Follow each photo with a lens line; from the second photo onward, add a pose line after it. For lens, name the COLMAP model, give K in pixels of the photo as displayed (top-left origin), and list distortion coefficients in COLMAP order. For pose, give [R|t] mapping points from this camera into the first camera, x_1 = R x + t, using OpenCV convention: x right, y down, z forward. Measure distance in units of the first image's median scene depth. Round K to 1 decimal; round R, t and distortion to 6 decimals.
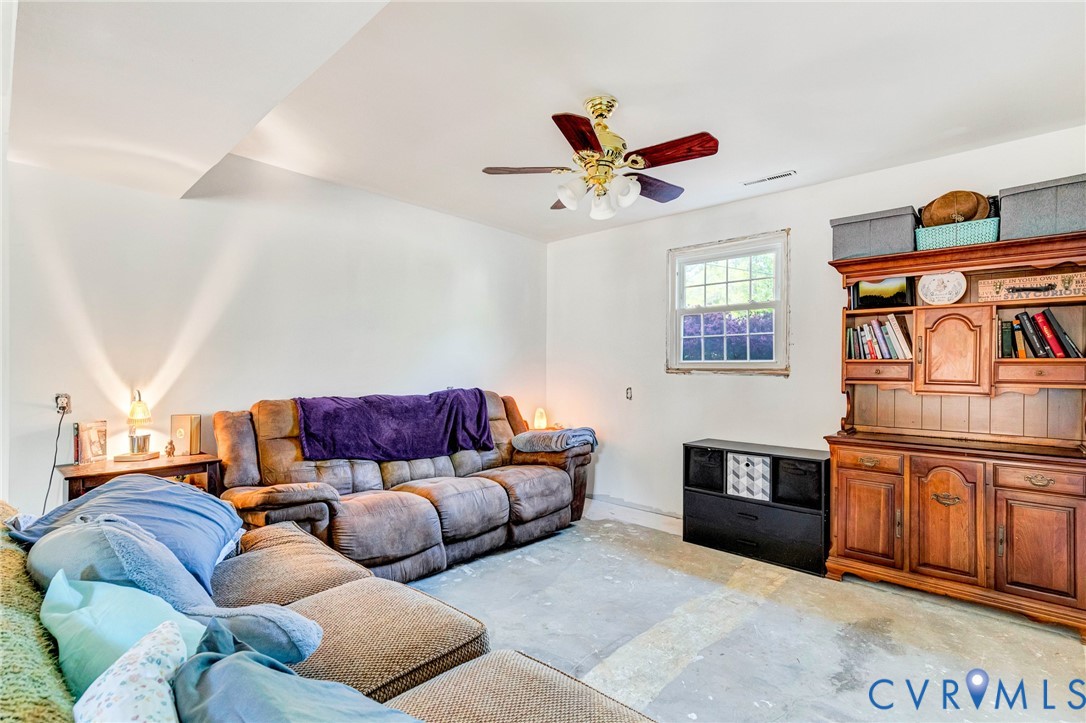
lens RADIAL K [[509.3, 0, 544.4], [0, 509.3, 373.8], [0, 0, 1]] dist [0.001097, -0.000560]
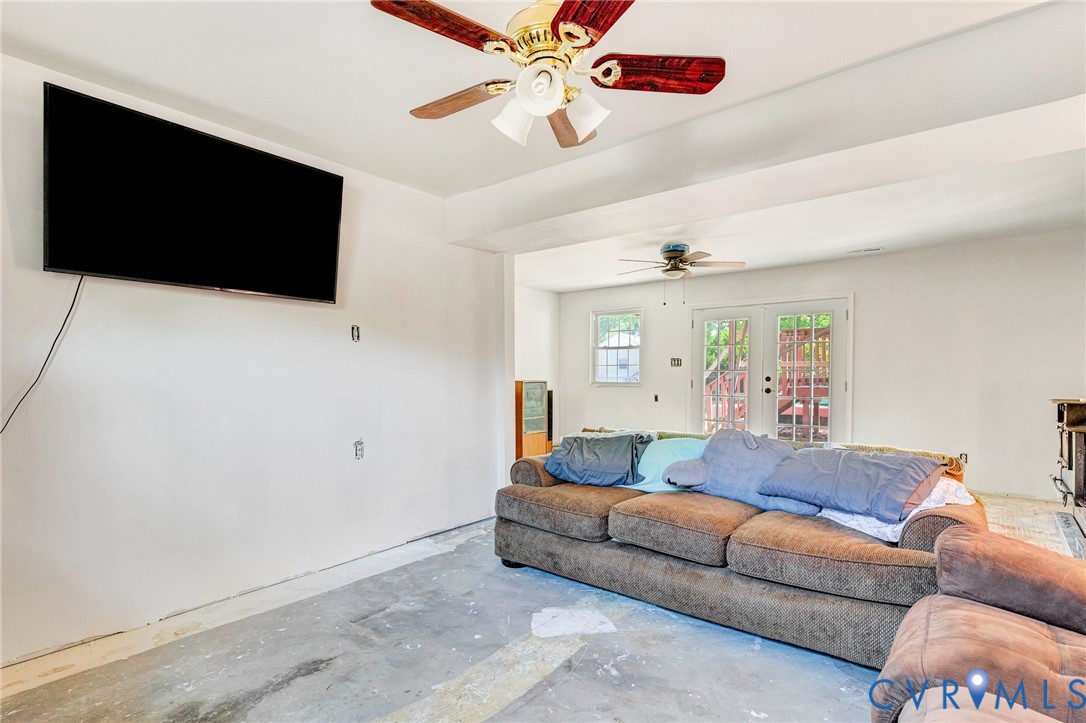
lens RADIAL K [[519.2, 0, 543.3], [0, 519.2, 366.9], [0, 0, 1]] dist [0.000193, -0.000409]
pose [[-0.997551, -0.005791, -0.069709, 0.129748], [-0.005215, 0.999951, -0.008438, -0.001245], [0.069755, -0.008054, -0.997532, 1.373191]]
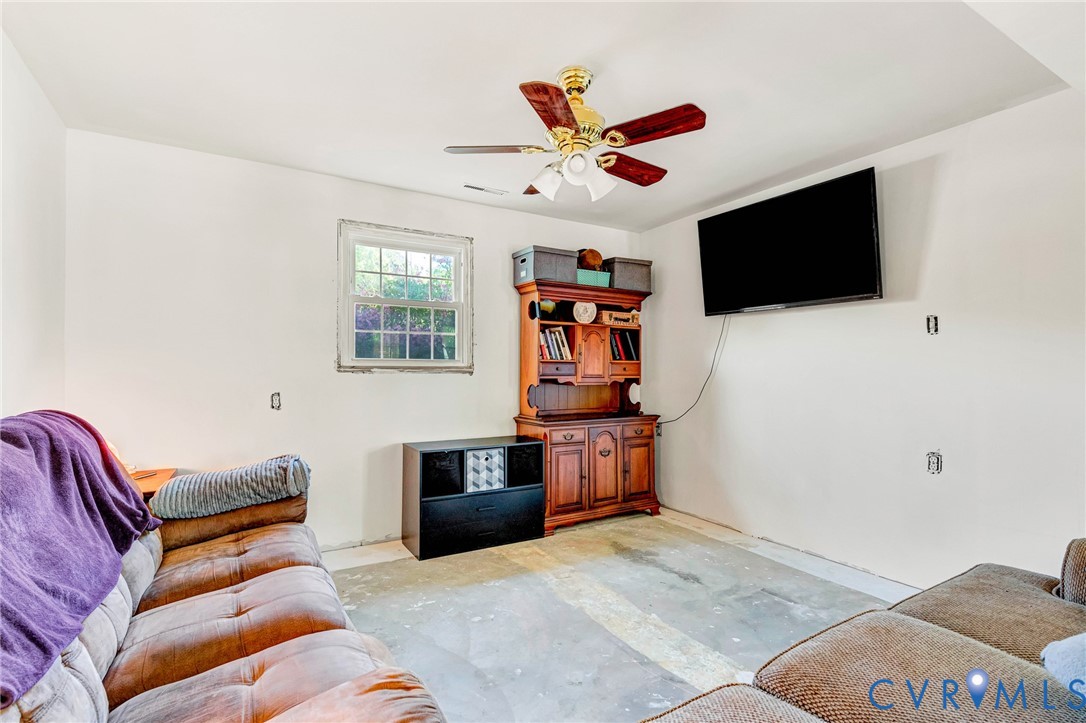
lens RADIAL K [[519.2, 0, 543.3], [0, 519.2, 366.9], [0, 0, 1]] dist [0.000193, -0.000409]
pose [[0.276624, -0.002536, 0.960975, -0.644977], [0.007440, 0.999972, 0.000498, -0.010397], [-0.960950, 0.007012, 0.276635, 0.647085]]
